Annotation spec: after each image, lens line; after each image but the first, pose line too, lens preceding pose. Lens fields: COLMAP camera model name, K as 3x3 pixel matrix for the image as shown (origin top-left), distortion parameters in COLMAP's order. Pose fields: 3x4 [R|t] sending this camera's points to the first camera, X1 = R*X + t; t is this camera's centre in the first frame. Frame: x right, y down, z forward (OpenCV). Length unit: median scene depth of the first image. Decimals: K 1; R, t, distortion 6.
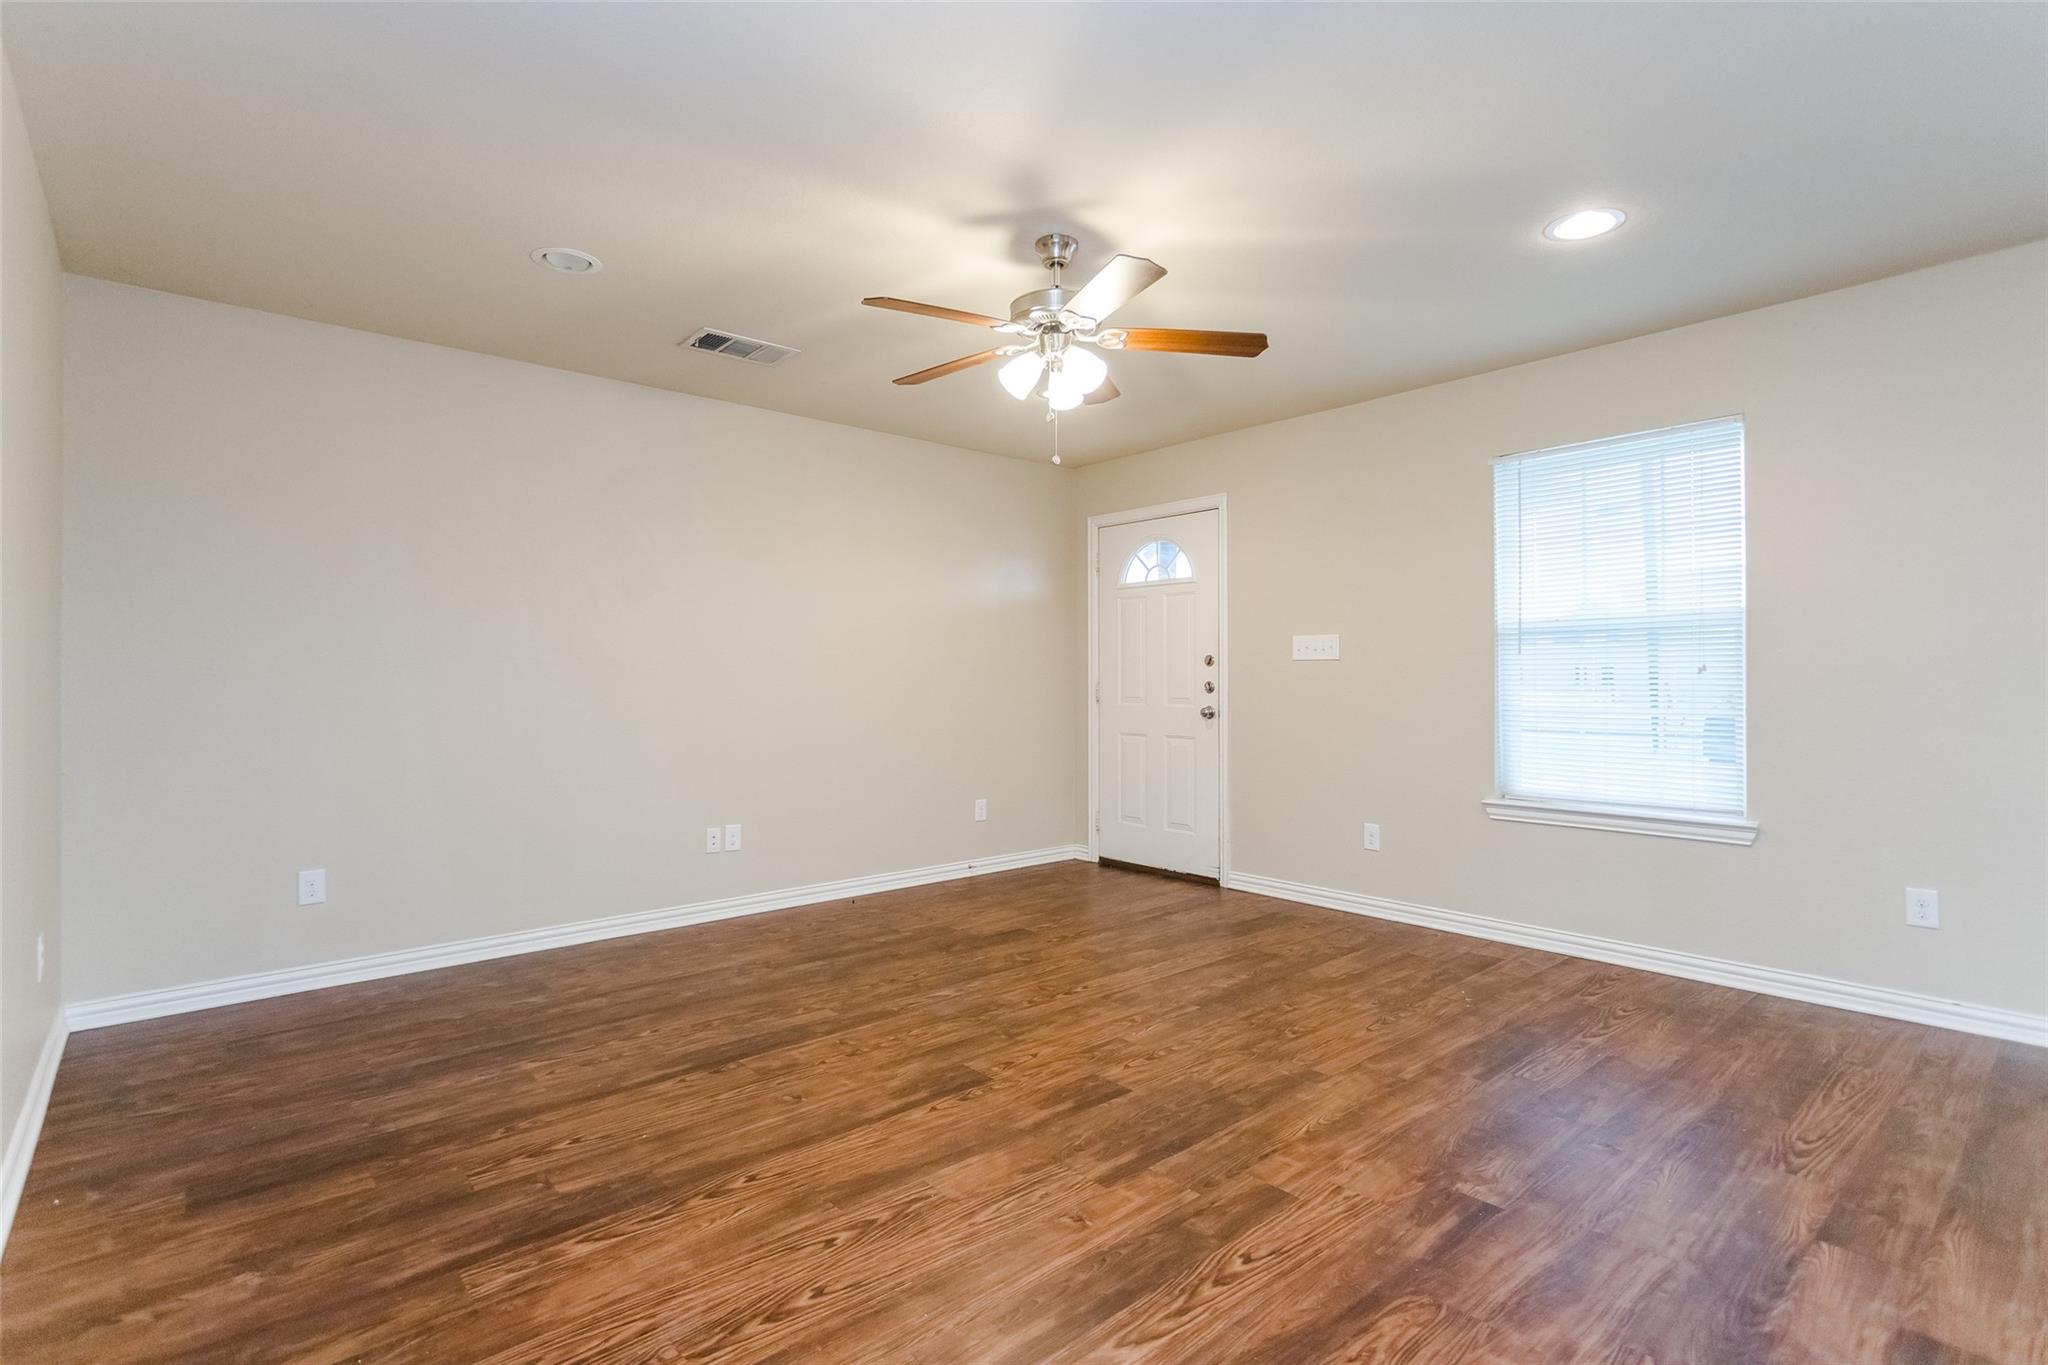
lens RADIAL K [[970.0, 0, 1024.0], [0, 970.0, 682.5], [0, 0, 1]] dist [0.002032, 0.000695]
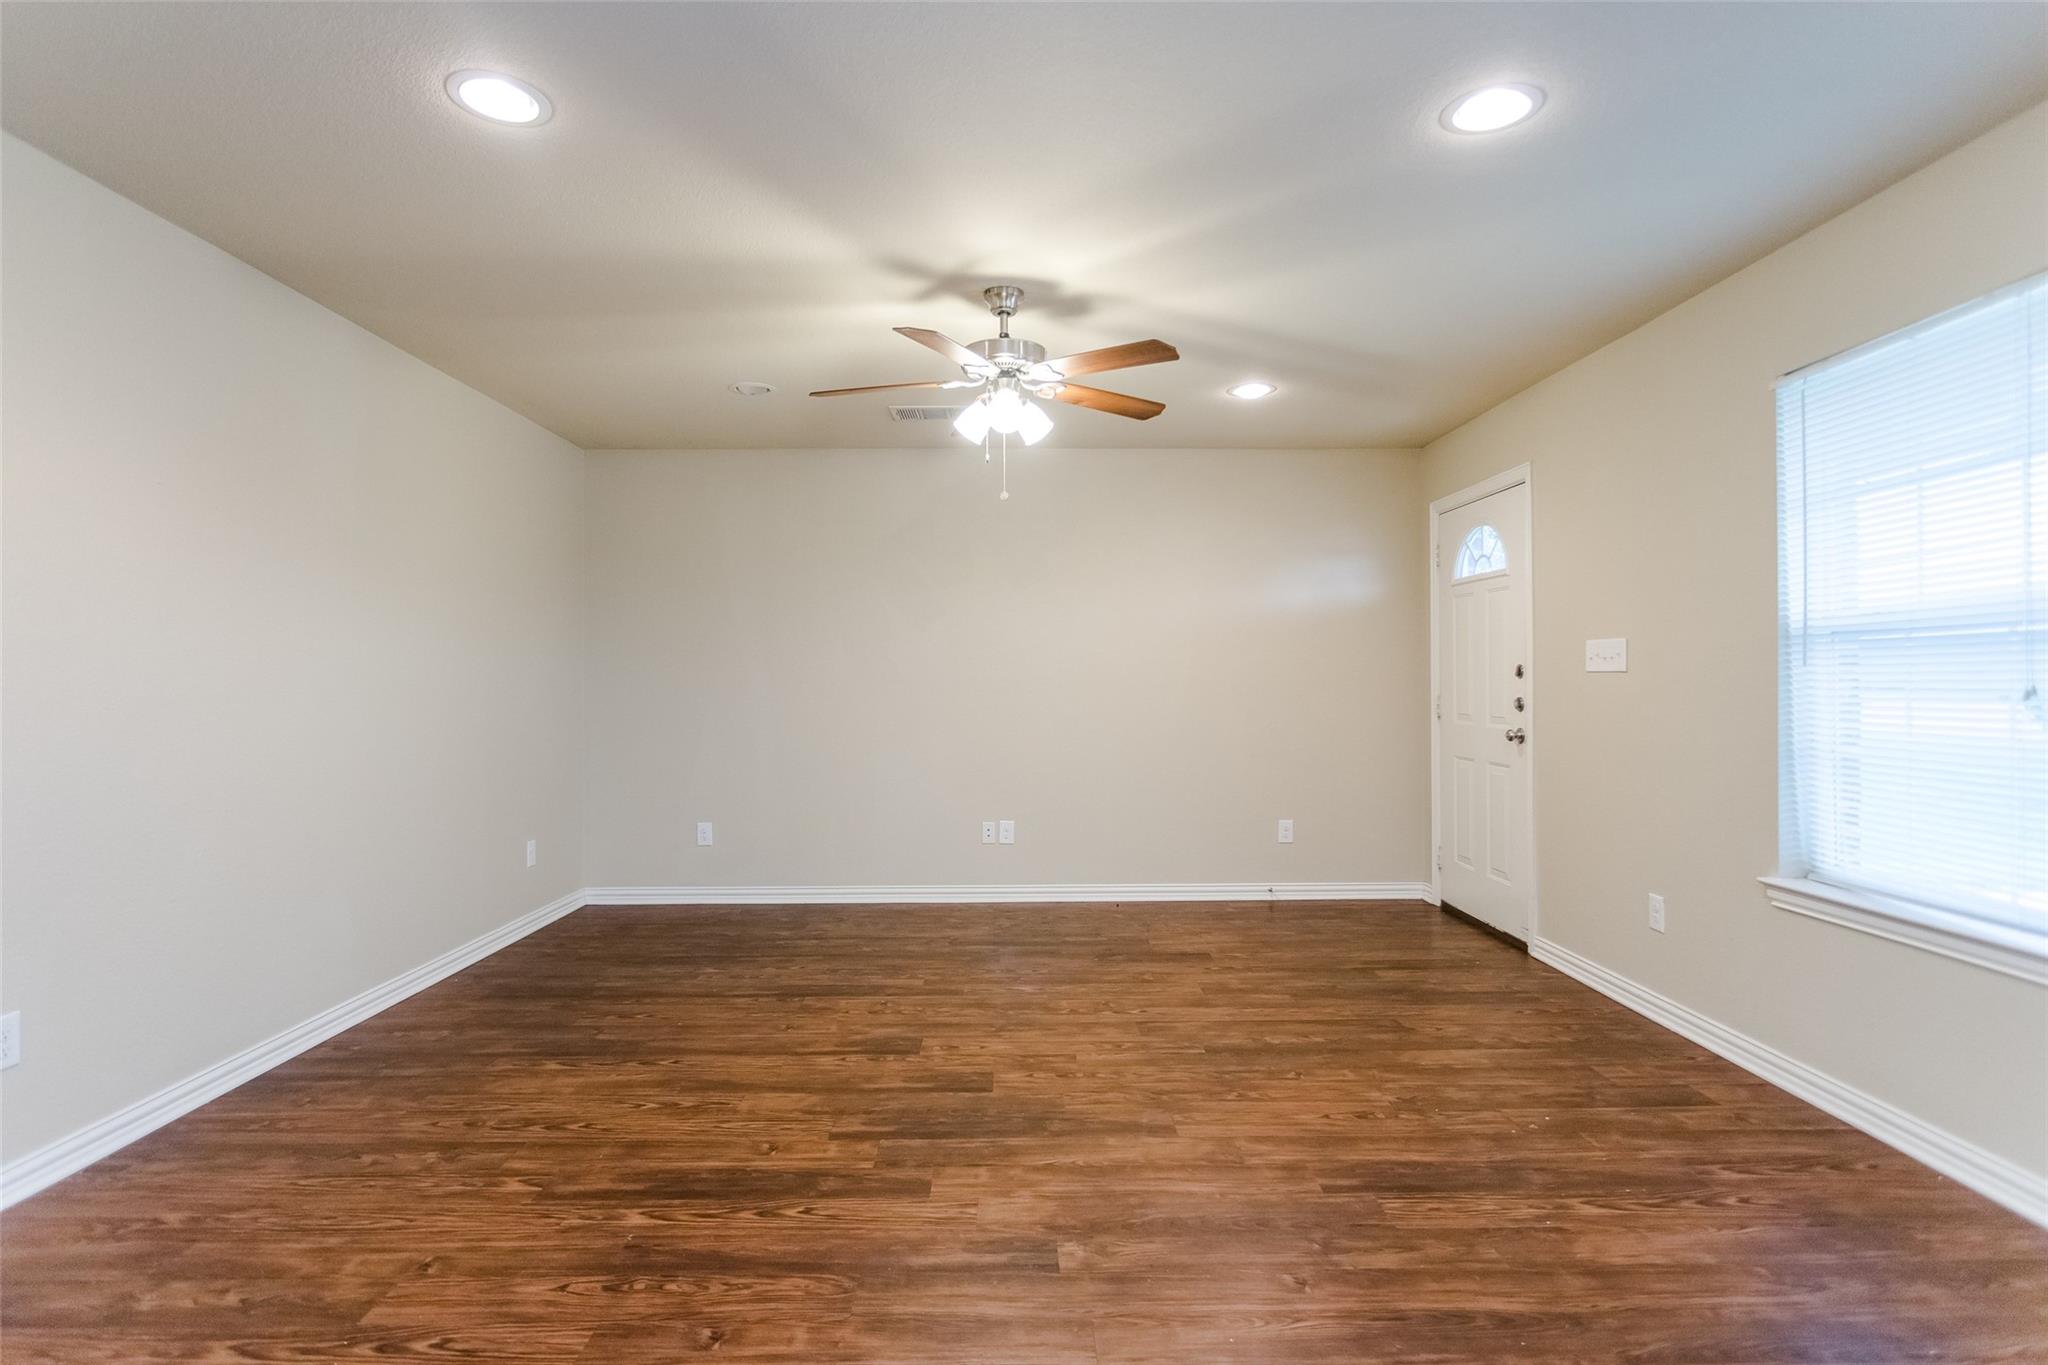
lens RADIAL K [[1035.7, 0, 1024.0], [0, 1035.7, 682.5], [0, 0, 1]] dist [-0.004786, 0.000747]
pose [[0.761279, 0.000763, -0.648424, 0.755684], [-0.000466, 1.000000, 0.000629, -0.023638], [0.648424, -0.000177, 0.761279, 0.140312]]
